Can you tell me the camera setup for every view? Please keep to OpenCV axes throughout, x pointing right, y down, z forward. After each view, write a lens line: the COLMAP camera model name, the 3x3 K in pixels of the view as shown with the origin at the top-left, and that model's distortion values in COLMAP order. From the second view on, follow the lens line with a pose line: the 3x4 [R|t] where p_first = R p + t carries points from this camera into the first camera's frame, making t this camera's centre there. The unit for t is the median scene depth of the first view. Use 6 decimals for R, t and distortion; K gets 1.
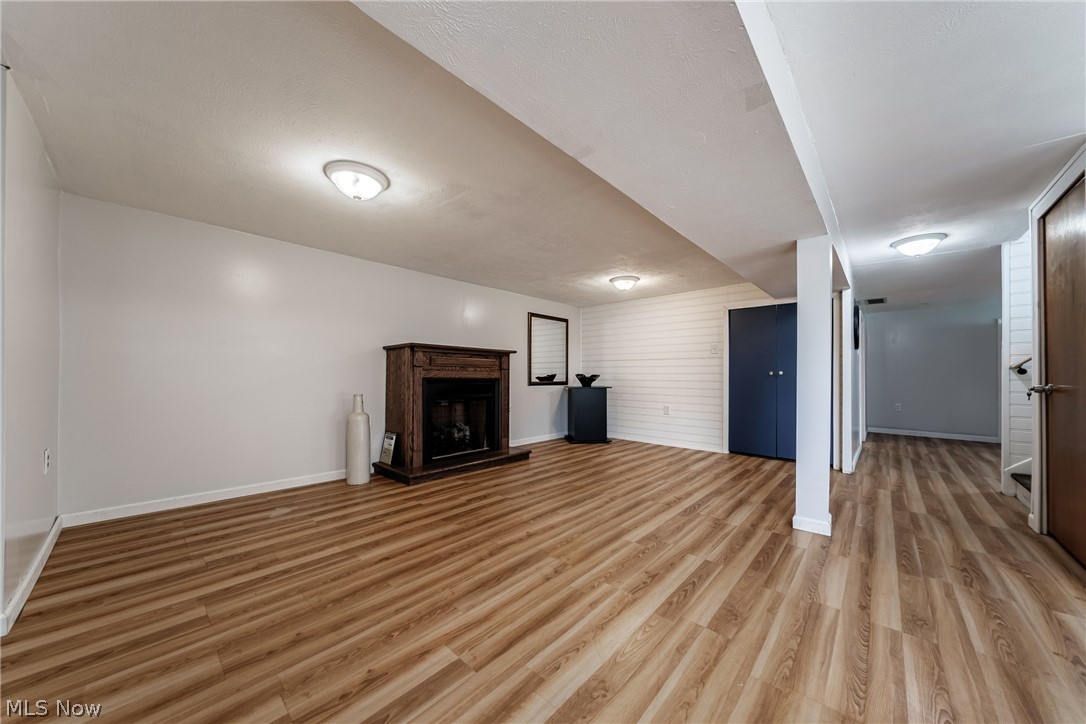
lens RADIAL K [[372.0, 0, 550.3], [0, 372.0, 375.1], [0, 0, 1]] dist [-0.003267, -0.000453]
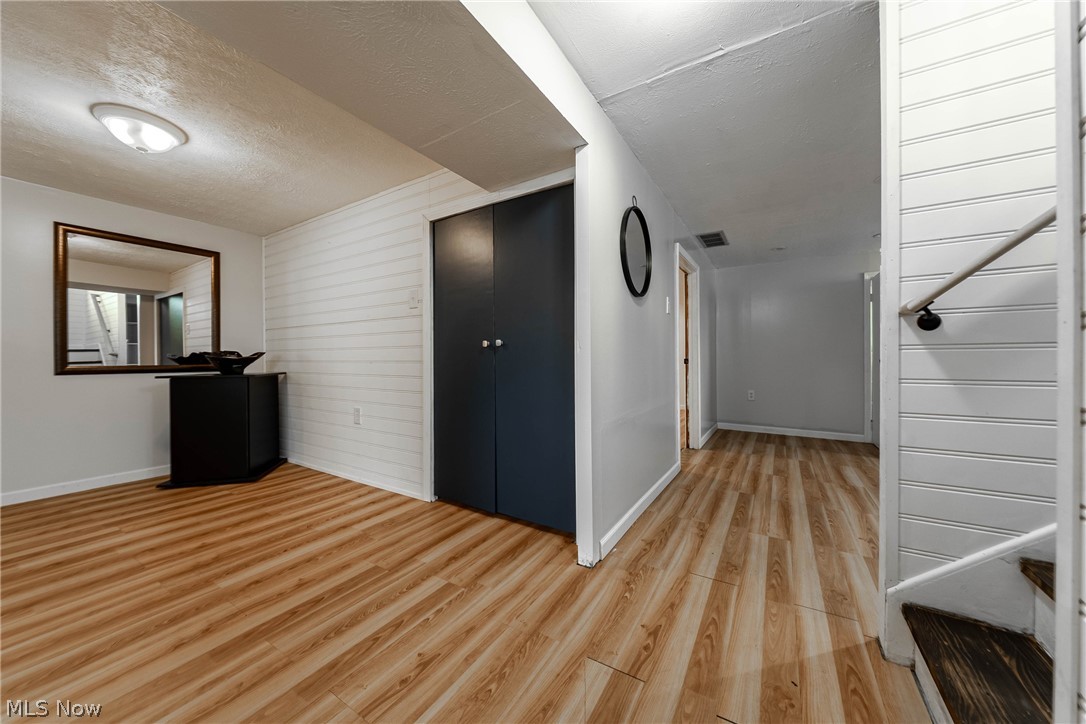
lens RADIAL K [[372.0, 0, 553.6], [0, 372.0, 361.3], [0, 0, 1]] dist [-0.003267, -0.000453]
pose [[0.981741, -0.010706, 0.189923, 0.833889], [0.009150, 0.999917, 0.009065, 0.021198], [-0.190004, -0.007162, 0.981757, 0.702250]]
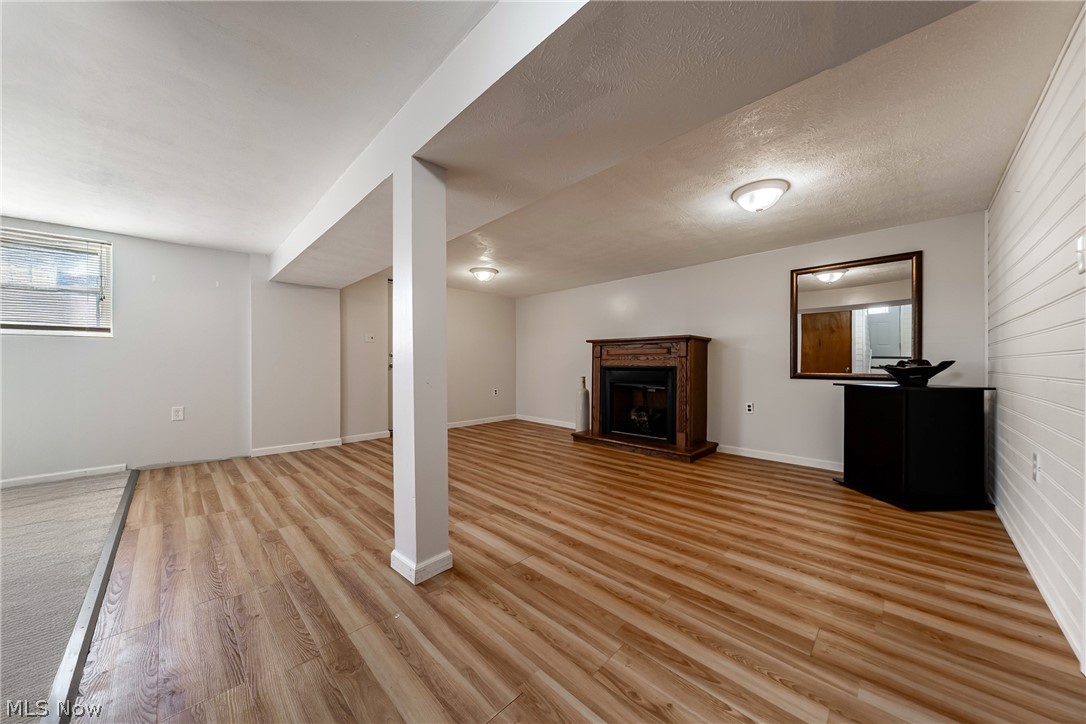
lens RADIAL K [[372.0, 0, 540.2], [0, 372.0, 363.9], [0, 0, 1]] dist [-0.003267, -0.000453]
pose [[-0.056442, -0.007785, -0.998376, 1.118153], [-0.000474, 0.999970, -0.007771, 0.012994], [0.998406, 0.000034, -0.056444, 1.000799]]
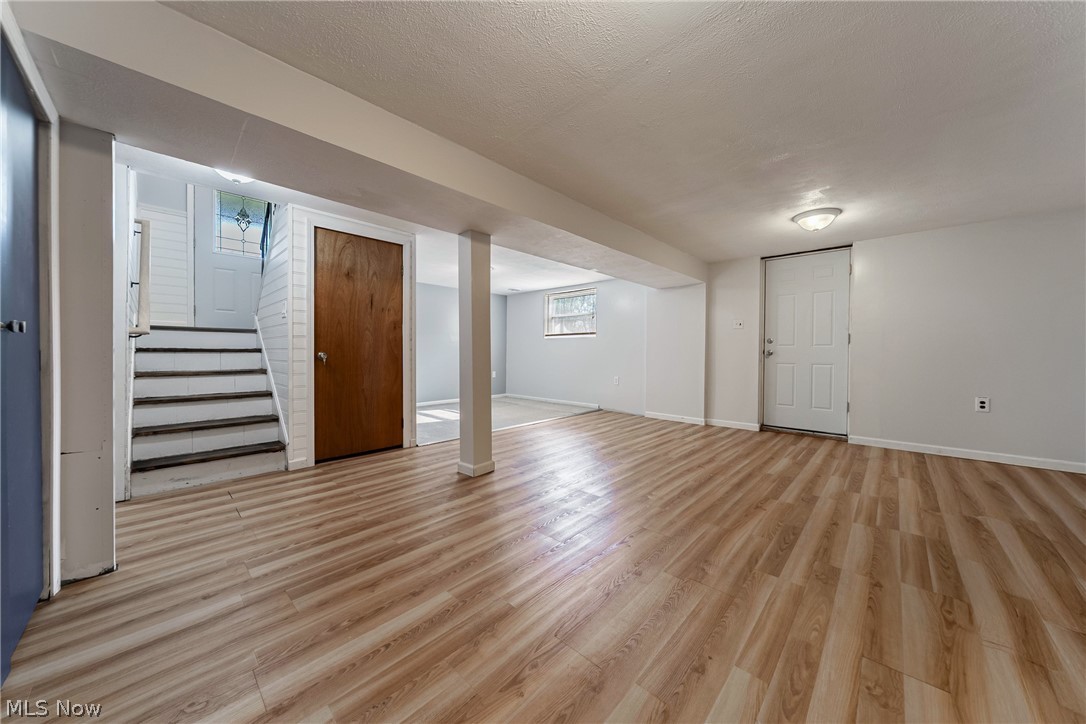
lens RADIAL K [[372.0, 0, 549.5], [0, 372.0, 355.1], [0, 0, 1]] dist [-0.003267, -0.000453]
pose [[-0.999774, -0.010153, 0.018658, 0.351271], [-0.010008, 0.999919, 0.007874, 0.012031], [-0.018737, 0.007685, -0.999795, 1.741763]]
